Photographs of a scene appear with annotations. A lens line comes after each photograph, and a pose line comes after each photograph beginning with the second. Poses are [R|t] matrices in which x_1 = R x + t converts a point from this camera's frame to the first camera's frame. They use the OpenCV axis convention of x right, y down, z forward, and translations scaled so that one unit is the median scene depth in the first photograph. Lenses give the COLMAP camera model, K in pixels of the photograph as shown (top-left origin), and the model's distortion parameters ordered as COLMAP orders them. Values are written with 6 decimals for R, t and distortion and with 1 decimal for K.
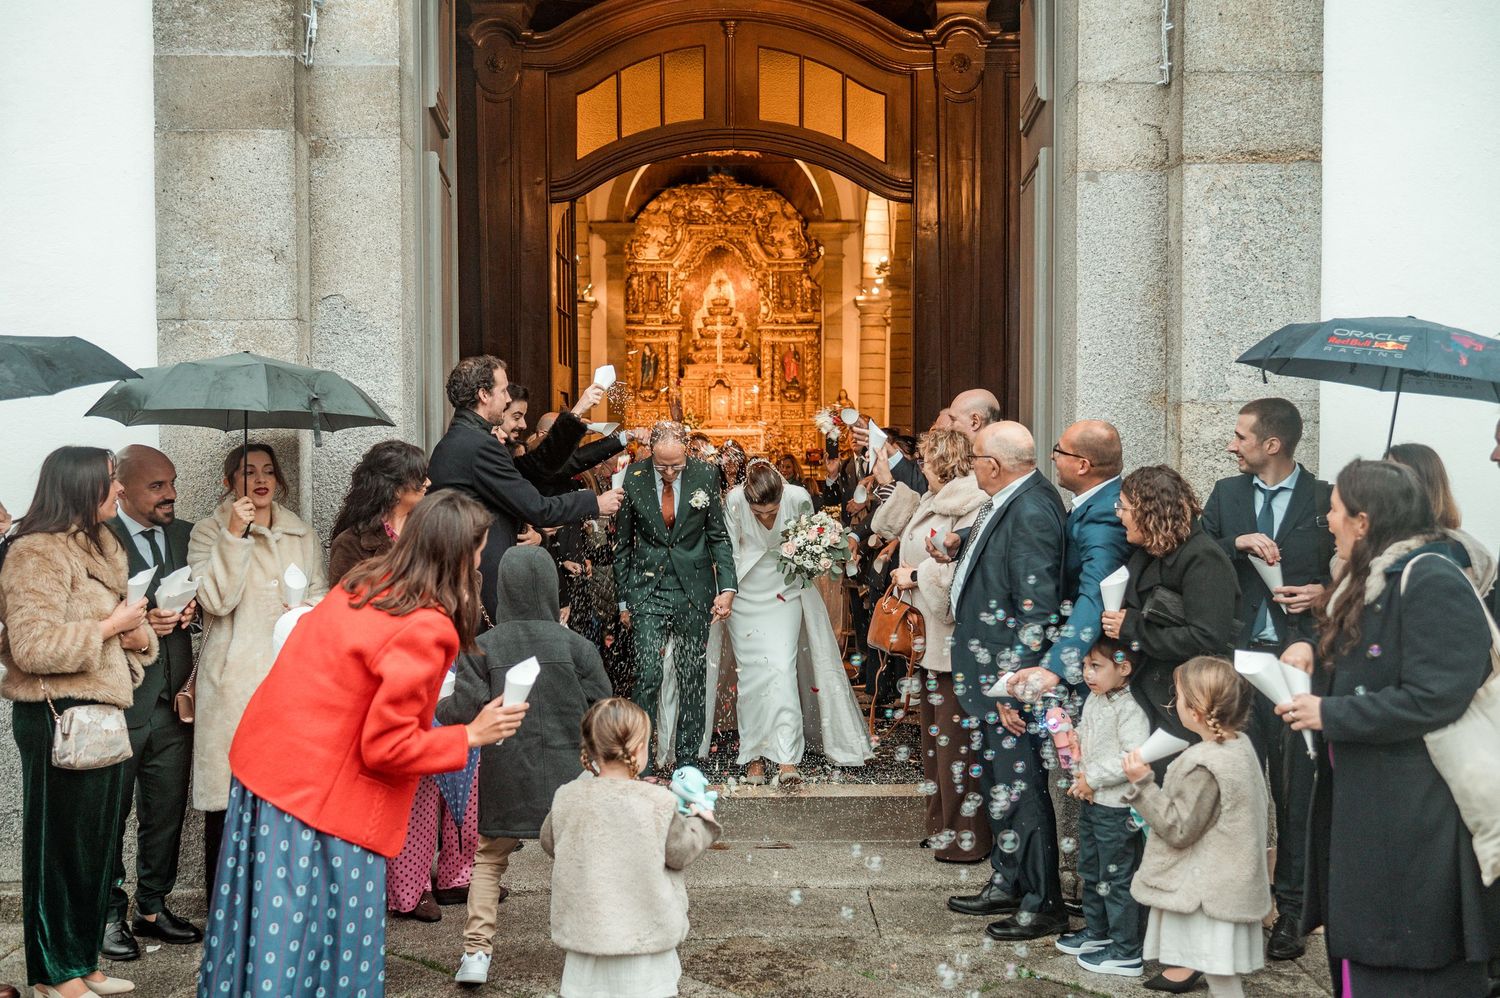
lens RADIAL K [[1432.4, 0, 750.0], [0, 1432.4, 499.0], [0, 0, 1]] dist [0.003600, 0.000194]
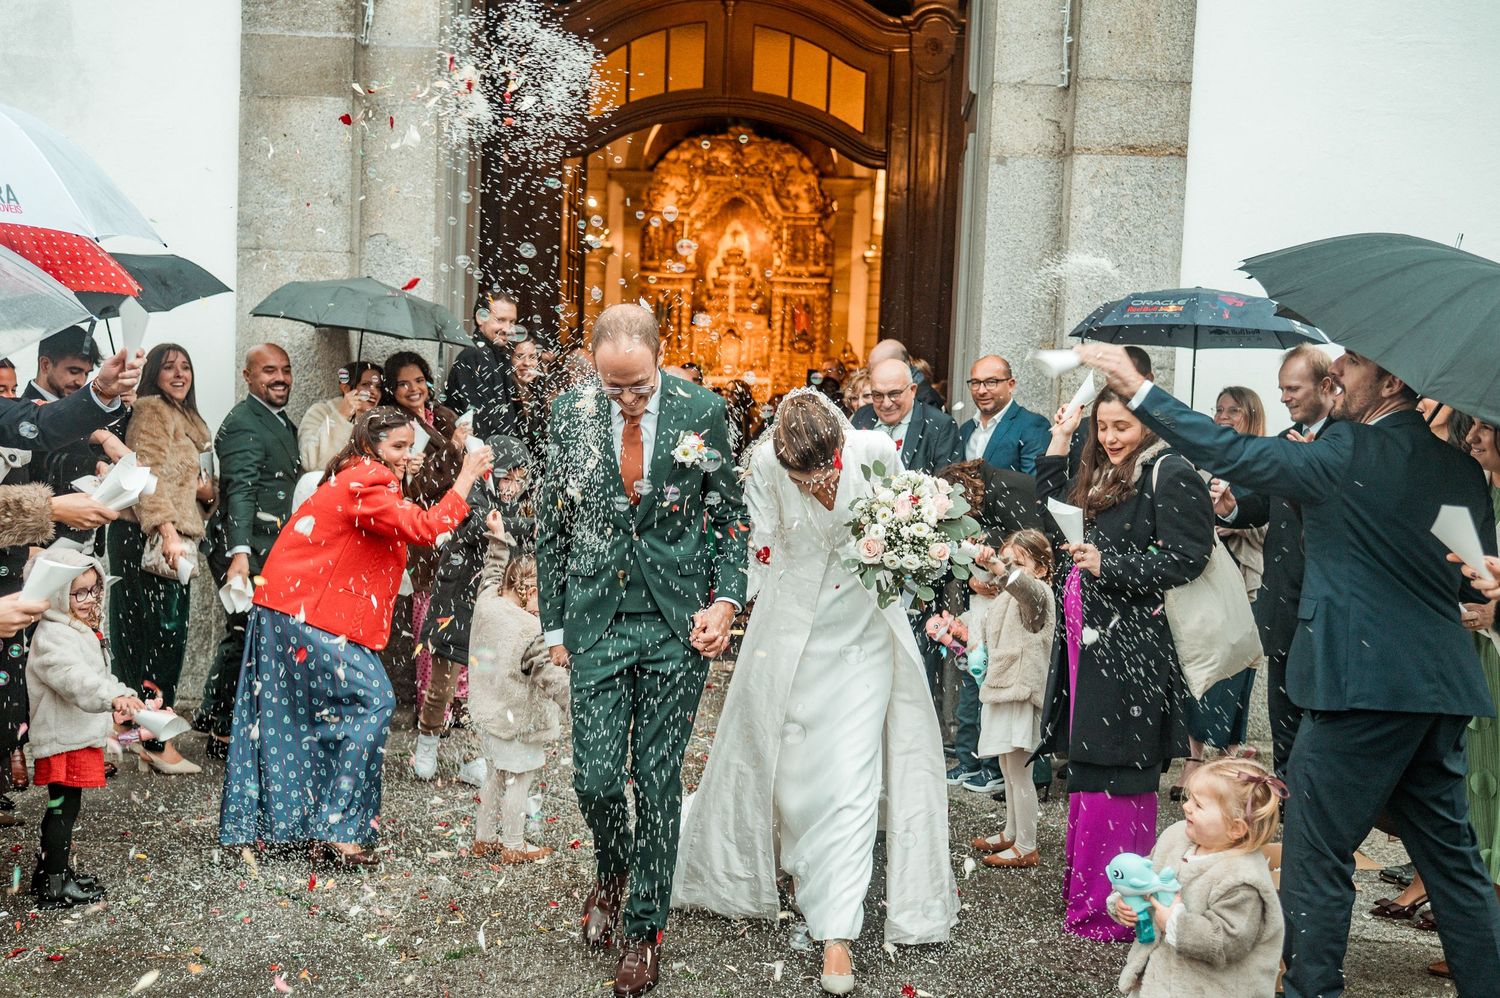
lens RADIAL K [[1561.5, 0, 758.5], [0, 1561.5, 517.9], [0, 0, 1]] dist [-0.002286, 0.017245]
pose [[0.998931, 0.043030, -0.016901, 0.046084], [-0.042482, 0.998600, 0.031527, 0.030534], [0.018234, -0.030775, 0.999360, -0.230512]]
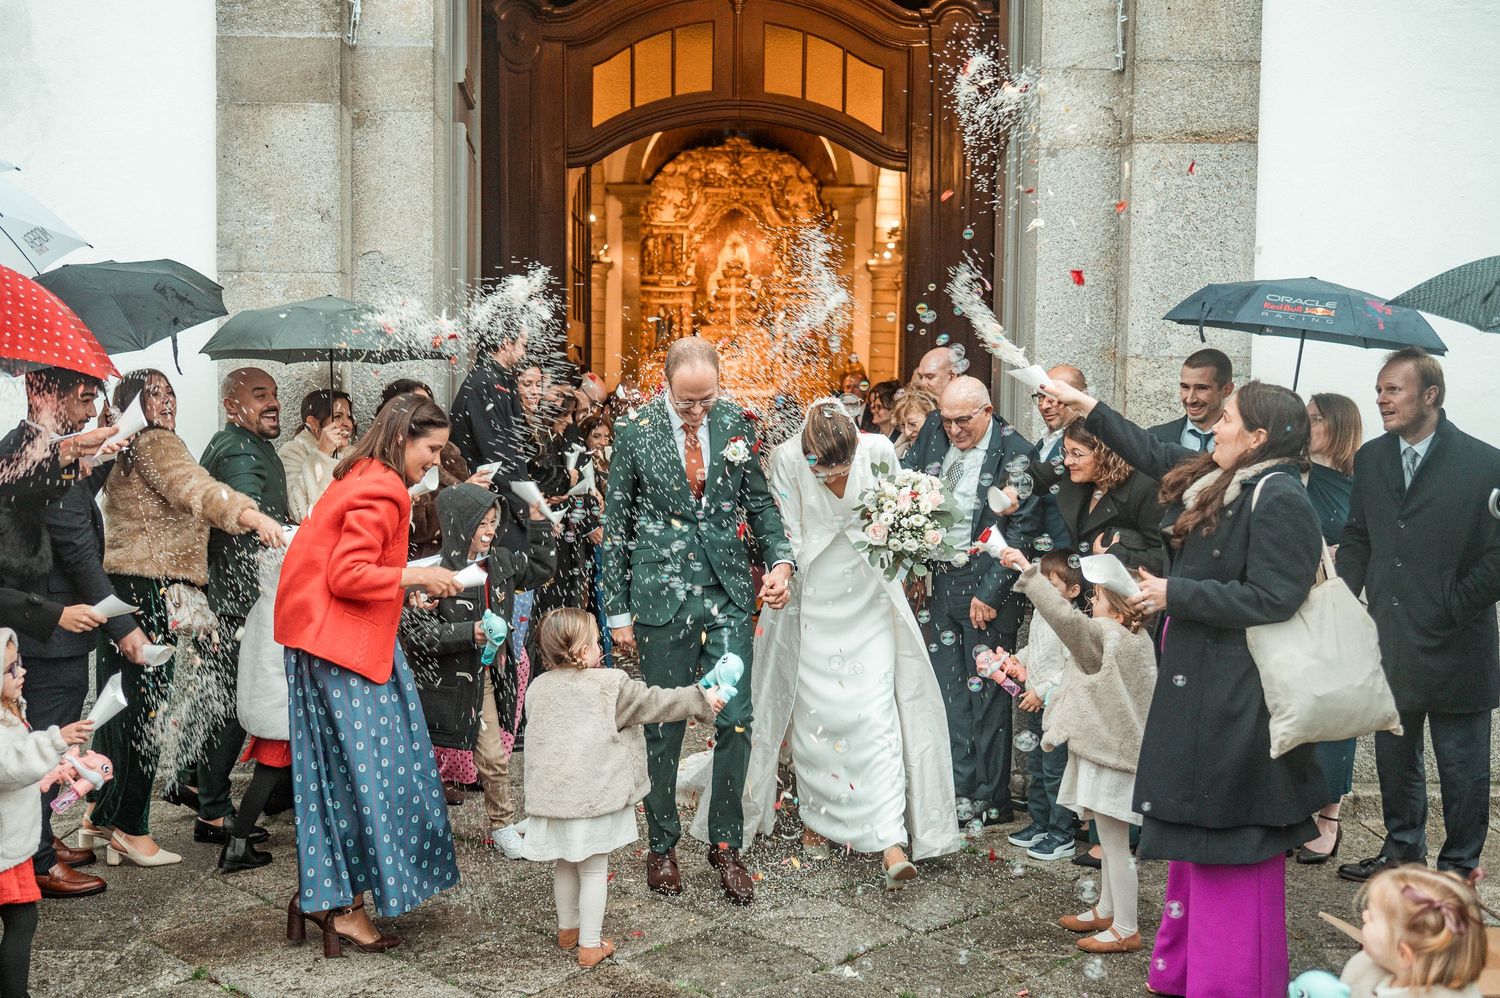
lens RADIAL K [[1497.9, 0, 750.0], [0, 1497.9, 499.0], [0, 0, 1]] dist [0.006083, -0.006398]
pose [[0.999761, 0.015386, -0.015502, 0.017754], [-0.015112, 0.999731, 0.017622, 0.017920], [0.015769, -0.017383, 0.999725, -0.116576]]
